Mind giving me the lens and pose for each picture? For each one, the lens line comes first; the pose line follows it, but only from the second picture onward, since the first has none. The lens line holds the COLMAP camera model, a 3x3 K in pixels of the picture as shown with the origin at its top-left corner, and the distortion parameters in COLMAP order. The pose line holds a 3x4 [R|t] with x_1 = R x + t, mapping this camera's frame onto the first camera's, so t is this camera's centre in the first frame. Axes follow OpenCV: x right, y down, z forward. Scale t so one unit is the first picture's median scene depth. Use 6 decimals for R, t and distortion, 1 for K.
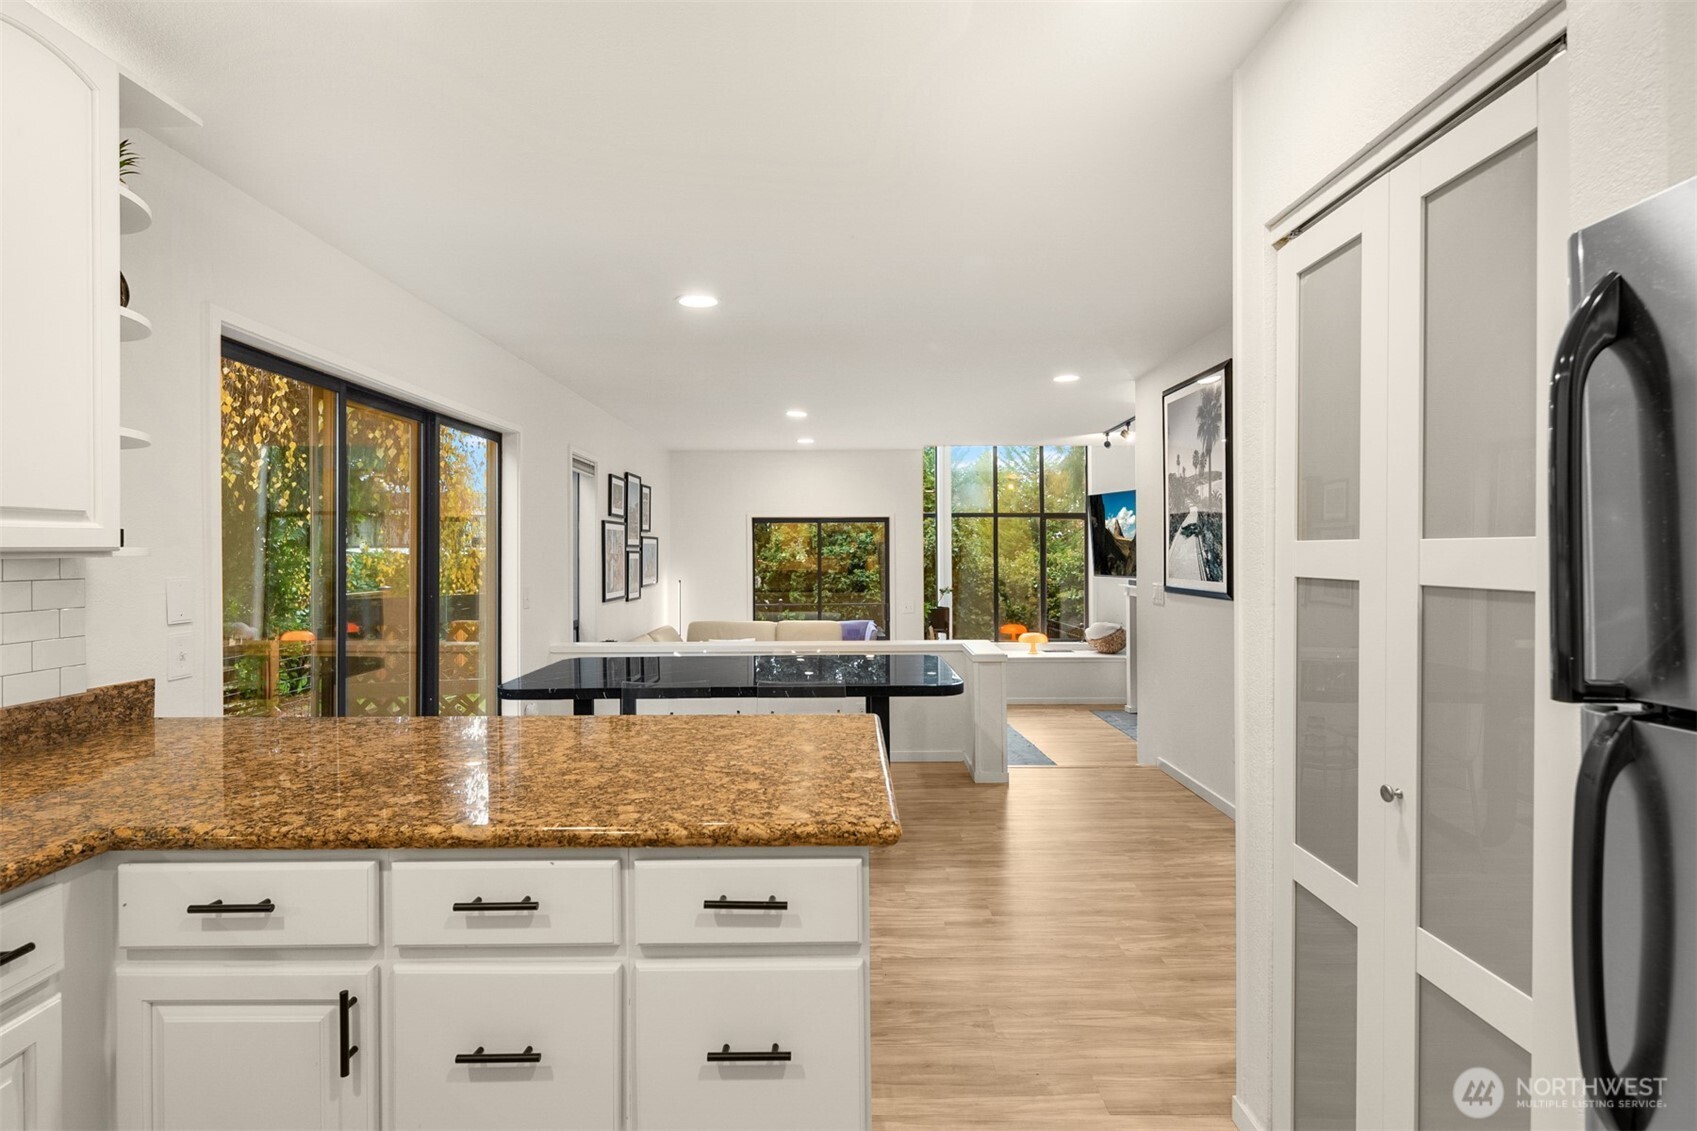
lens RADIAL K [[818.4, 0, 841.0], [0, 818.4, 550.6], [0, 0, 1]] dist [0.006937, -0.004781]
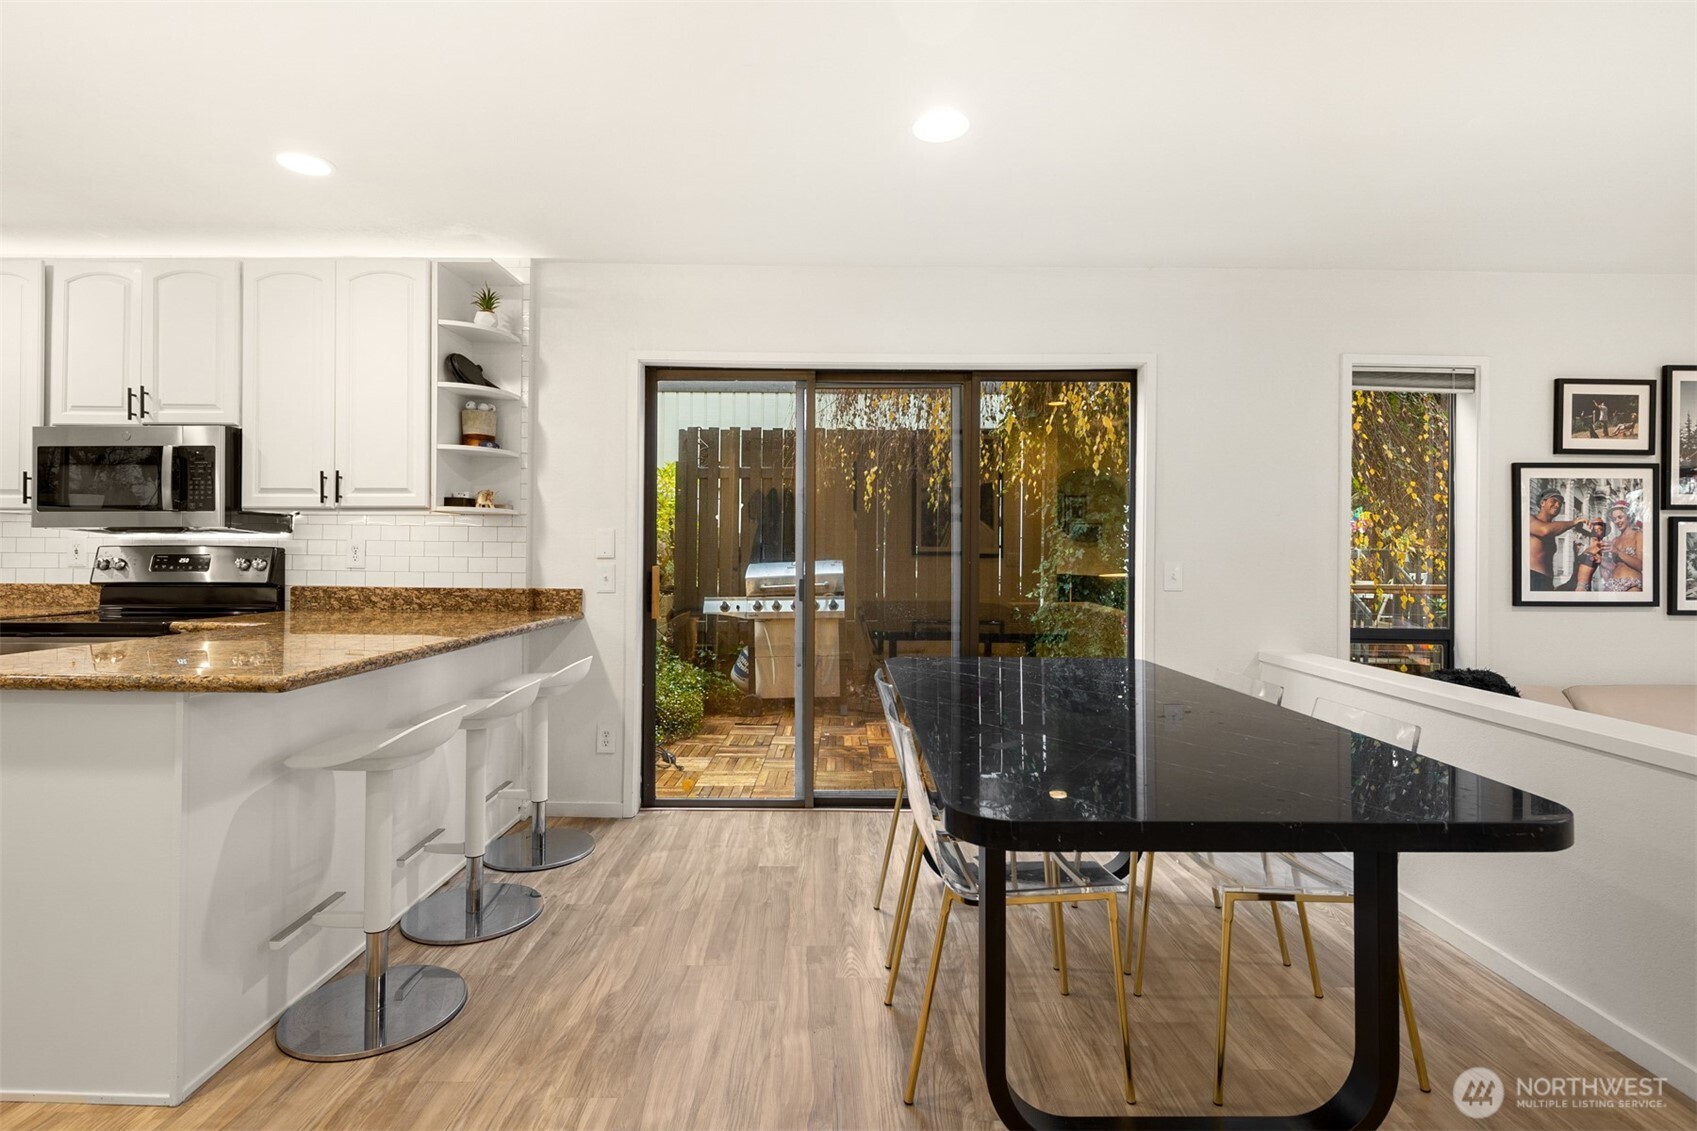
lens RADIAL K [[818.4, 0, 842.8], [0, 818.4, 545.9], [0, 0, 1]] dist [0.006937, -0.004781]
pose [[0.002272, -0.004315, -0.999988, 0.277101], [-0.003949, 0.999983, -0.004324, 0.024580], [0.999990, 0.003959, 0.002255, 0.510440]]
